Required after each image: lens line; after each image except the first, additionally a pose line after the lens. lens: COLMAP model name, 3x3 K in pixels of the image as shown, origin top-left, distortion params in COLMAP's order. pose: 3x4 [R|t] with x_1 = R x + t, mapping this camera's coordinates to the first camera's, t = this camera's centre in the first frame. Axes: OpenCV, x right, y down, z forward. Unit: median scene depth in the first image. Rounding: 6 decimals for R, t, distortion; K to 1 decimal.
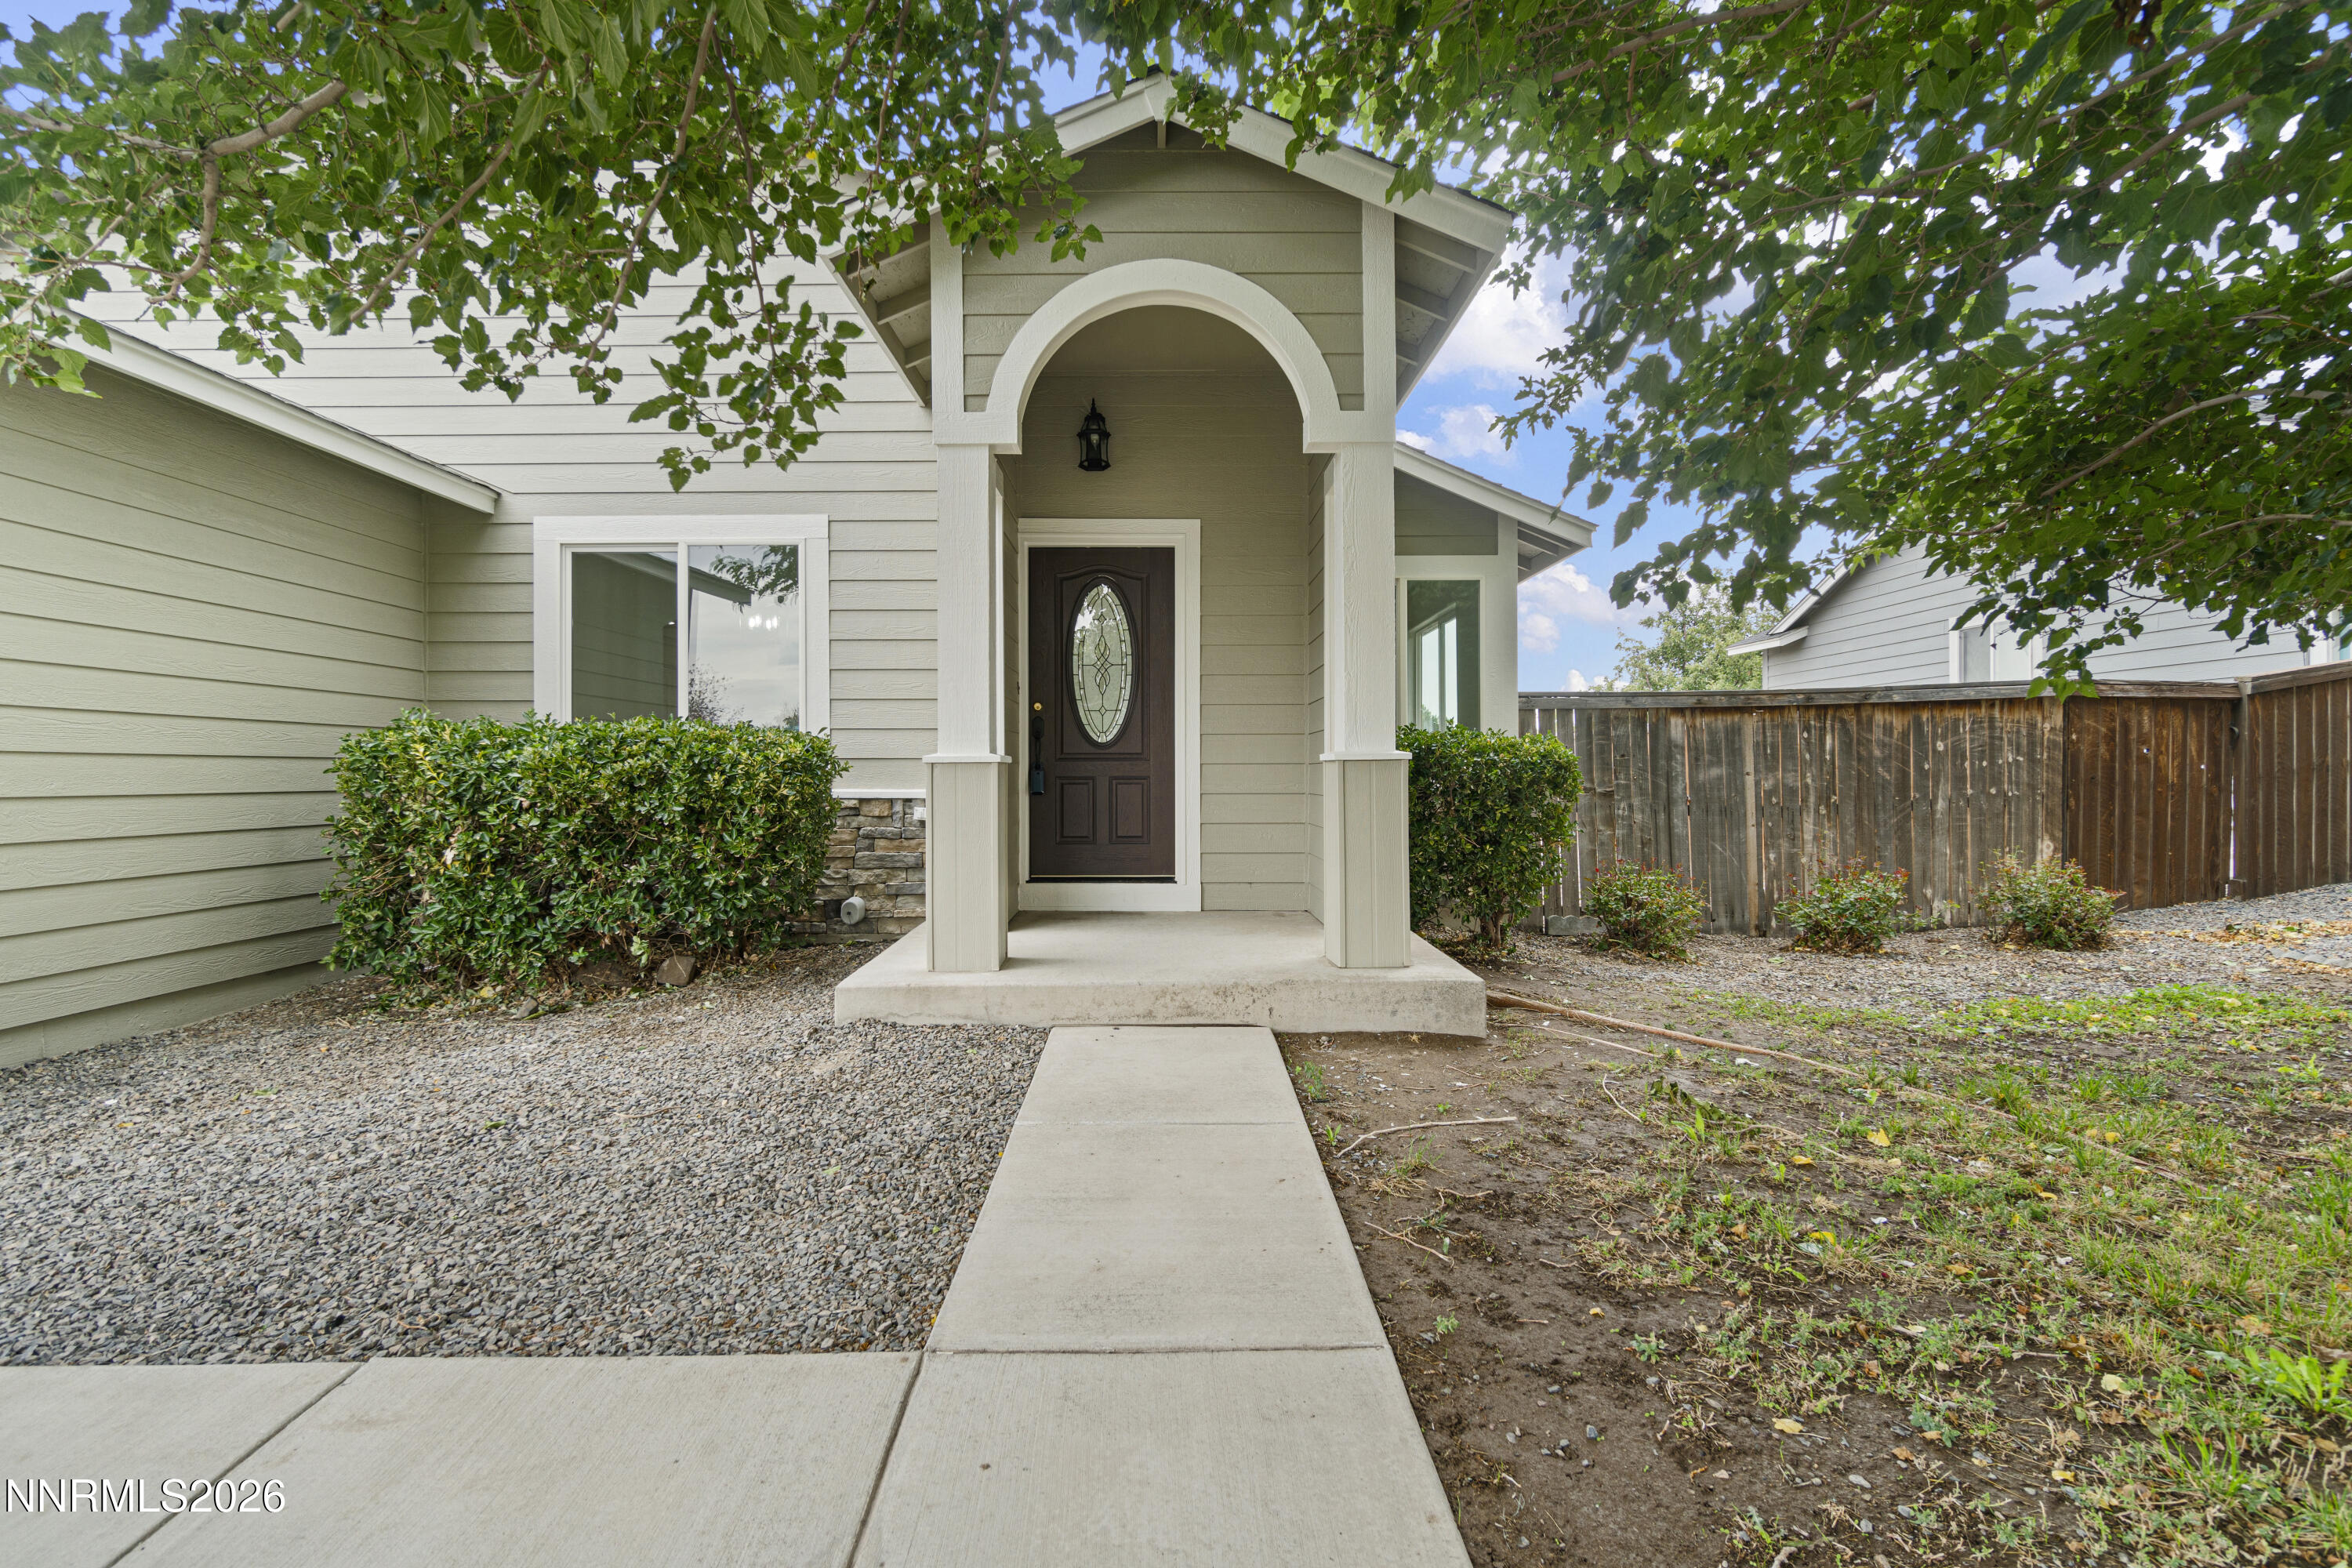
lens RADIAL K [[1076.3, 0, 1174.3], [0, 1076.3, 779.8], [0, 0, 1]] dist [-0.014196, 0.002688]
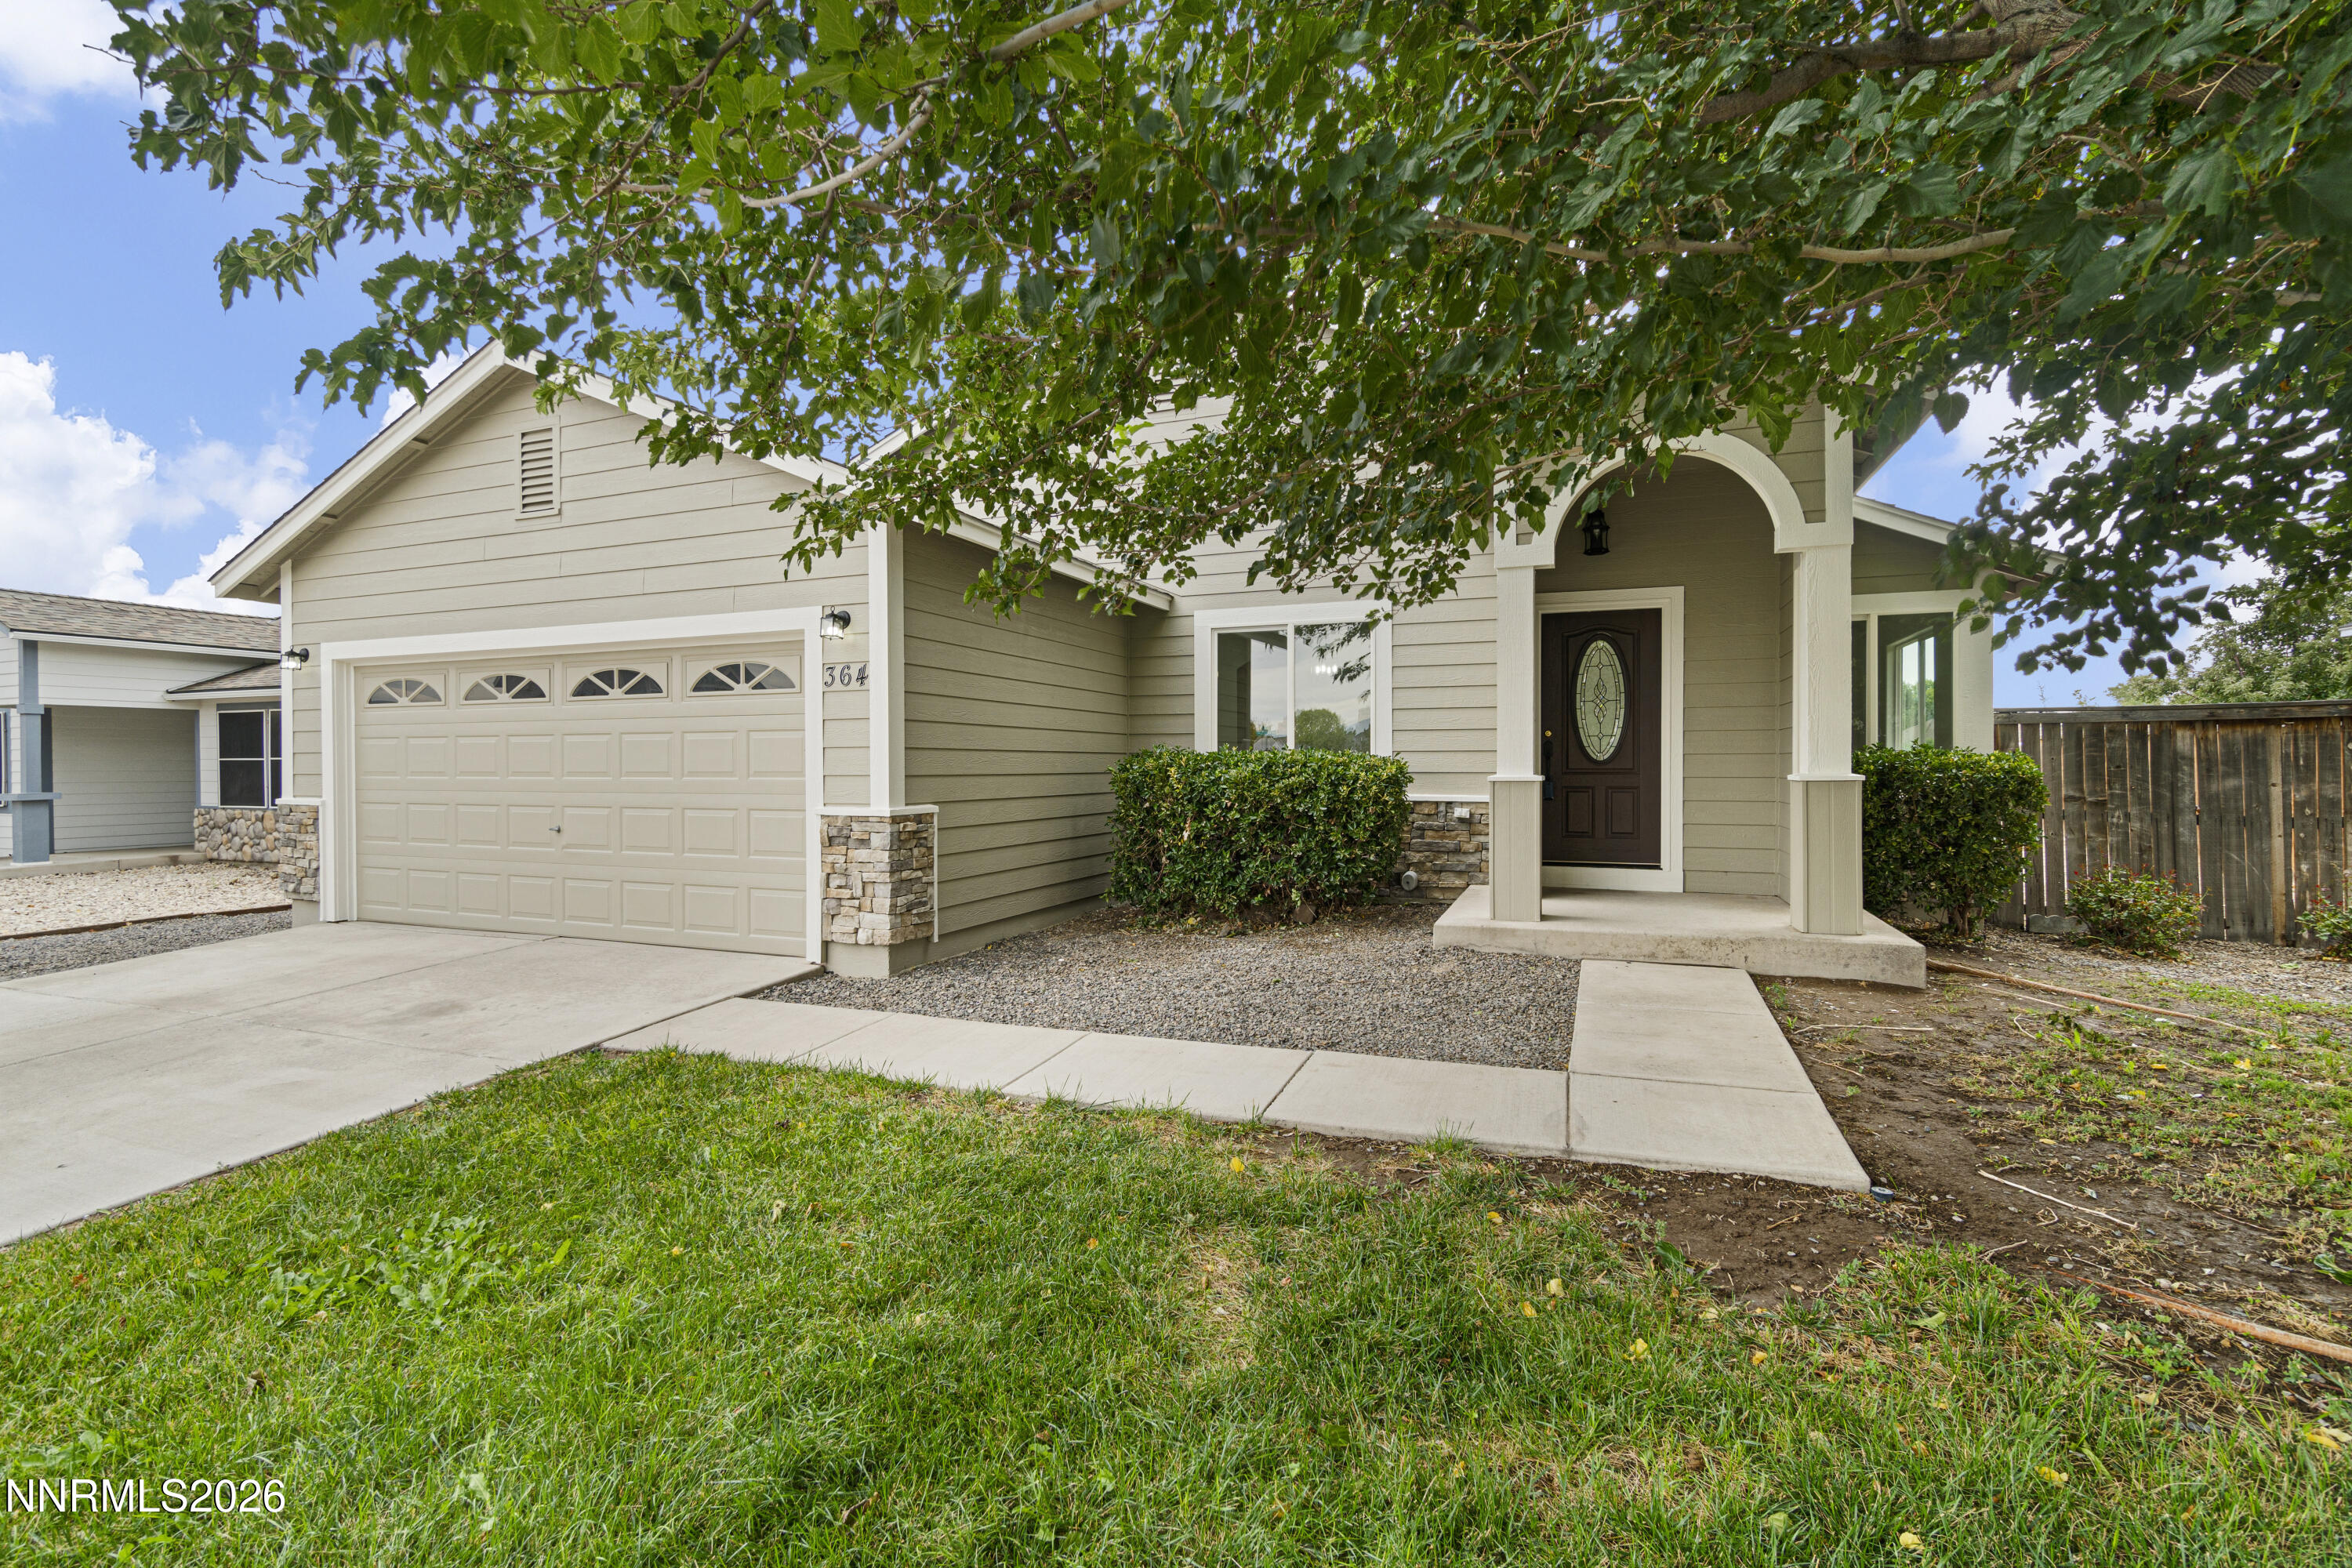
lens RADIAL K [[1076.3, 0, 1174.7], [0, 1076.3, 774.9], [0, 0, 1]] dist [-0.014196, 0.002688]
pose [[0.923264, 0.003070, -0.384154, -0.047077], [-0.002161, 0.999994, 0.002798, -0.021066], [0.384160, -0.001753, 0.923265, -0.435002]]
